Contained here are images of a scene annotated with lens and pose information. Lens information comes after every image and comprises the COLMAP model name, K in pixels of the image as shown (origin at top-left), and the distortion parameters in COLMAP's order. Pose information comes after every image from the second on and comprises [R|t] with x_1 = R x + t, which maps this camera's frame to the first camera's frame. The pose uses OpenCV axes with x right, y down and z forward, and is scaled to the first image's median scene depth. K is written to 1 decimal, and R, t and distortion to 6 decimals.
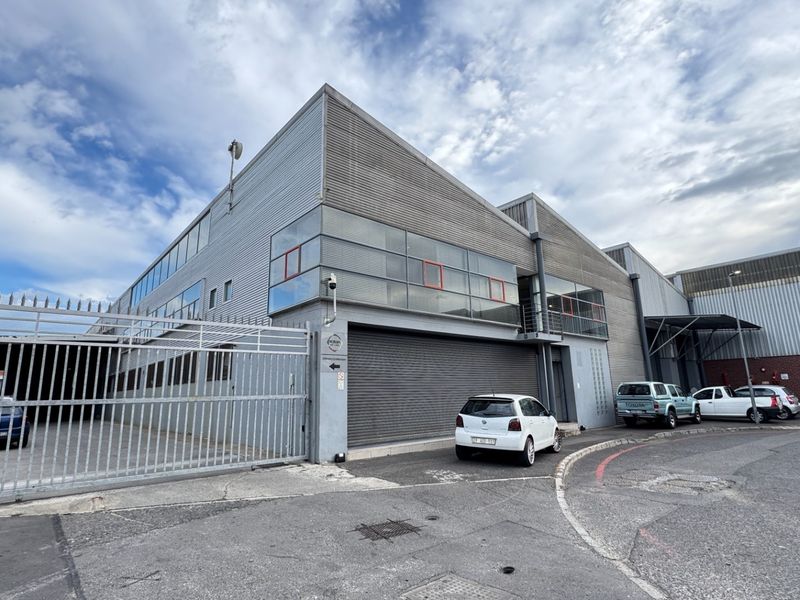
lens RADIAL K [[423.4, 0, 397.9], [0, 423.4, 300.4], [0, 0, 1]] dist [0.000404, -0.000856]
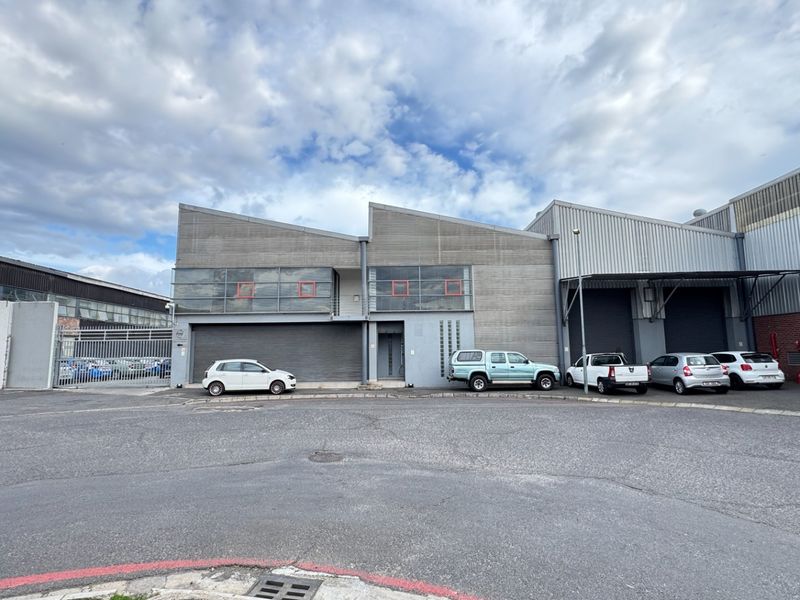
lens RADIAL K [[423.4, 0, 397.9], [0, 423.4, 300.4], [0, 0, 1]] dist [0.000404, -0.000856]
pose [[0.754041, -0.073794, -0.652669, 1.625456], [0.136060, 0.989665, 0.045297, -0.011597], [0.642580, -0.122958, 0.756288, 0.089460]]
